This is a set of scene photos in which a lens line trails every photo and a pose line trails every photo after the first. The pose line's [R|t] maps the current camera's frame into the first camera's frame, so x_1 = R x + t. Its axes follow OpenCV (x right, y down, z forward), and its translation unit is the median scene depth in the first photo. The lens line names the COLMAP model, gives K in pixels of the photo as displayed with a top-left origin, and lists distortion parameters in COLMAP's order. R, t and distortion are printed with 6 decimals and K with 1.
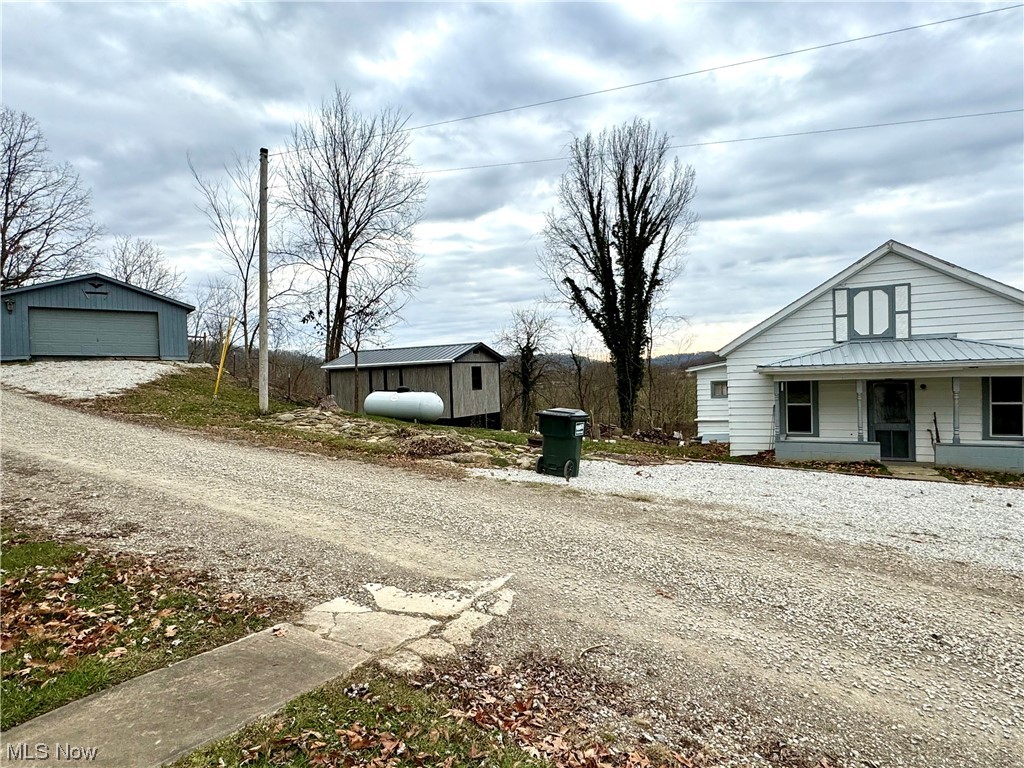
lens RADIAL K [[602.5, 0, 511.3], [0, 602.5, 384.2], [0, 0, 1]] dist [0.008565, 0.002714]
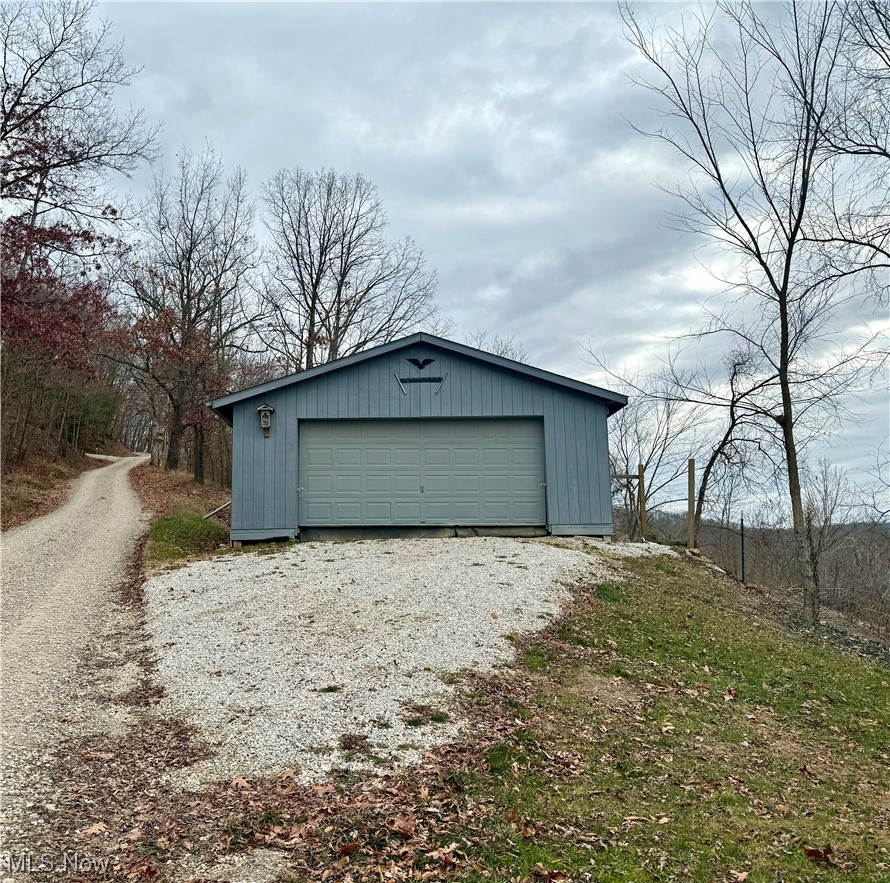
lens RADIAL K [[801.6, 0, 444.5], [0, 801.6, 440.6], [0, 0, 1]] dist [0.020088, 0.002798]
pose [[0.820234, -0.068547, -0.567906, -0.349694], [-0.012418, 0.990427, -0.137481, -0.029489], [0.571893, 0.119819, 0.811531, 0.550541]]
